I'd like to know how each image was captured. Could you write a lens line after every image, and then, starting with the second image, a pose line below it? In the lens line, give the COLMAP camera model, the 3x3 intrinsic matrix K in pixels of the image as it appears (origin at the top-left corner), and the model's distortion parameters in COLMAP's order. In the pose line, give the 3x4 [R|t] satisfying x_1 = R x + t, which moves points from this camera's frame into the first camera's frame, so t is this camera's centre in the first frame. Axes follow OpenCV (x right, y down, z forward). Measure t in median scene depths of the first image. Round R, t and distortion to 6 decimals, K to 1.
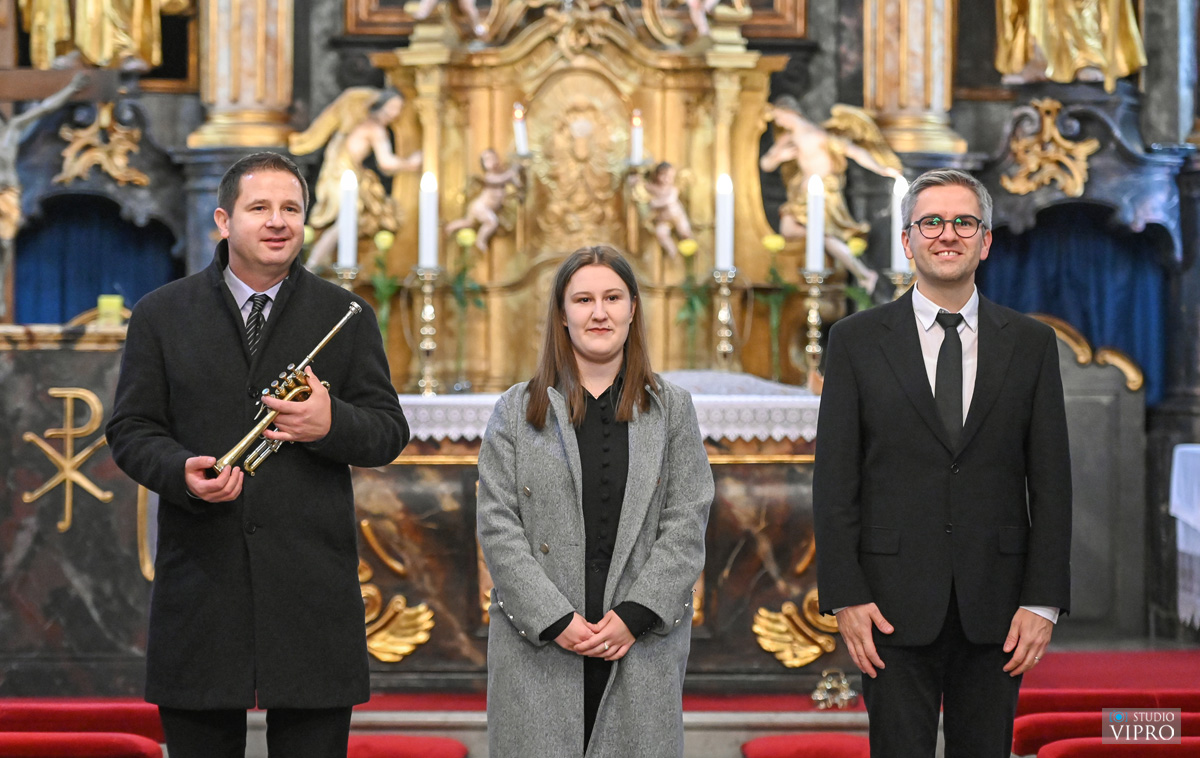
lens RADIAL K [[3555.4, 0, 600.0], [0, 3555.4, 379.0], [0, 0, 1]] dist [-0.075666, -0.645391]
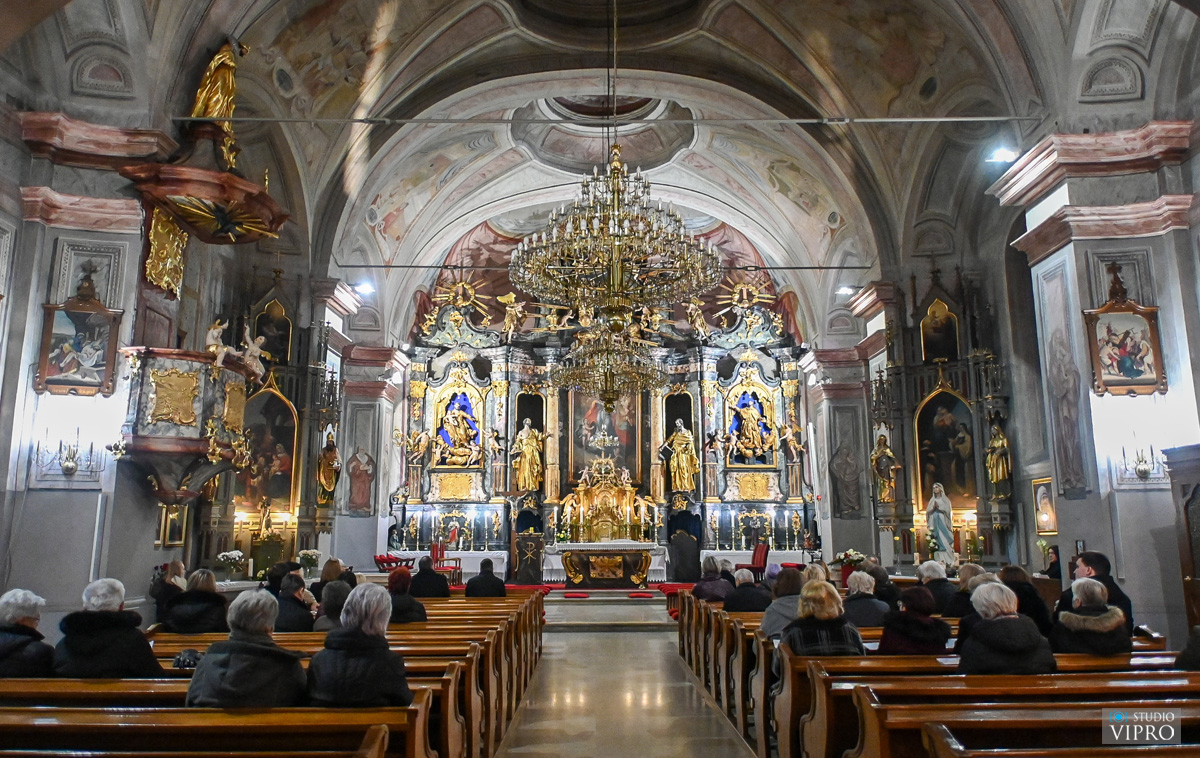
lens RADIAL K [[844.5, 0, 600.0], [0, 844.5, 379.0], [0, 0, 1]] dist [-0.000315, -0.000406]
pose [[0.999830, -0.009976, -0.015493, 0.010585], [0.006952, 0.982857, -0.184237, -0.004862], [0.017066, 0.184098, 0.982760, -0.520229]]
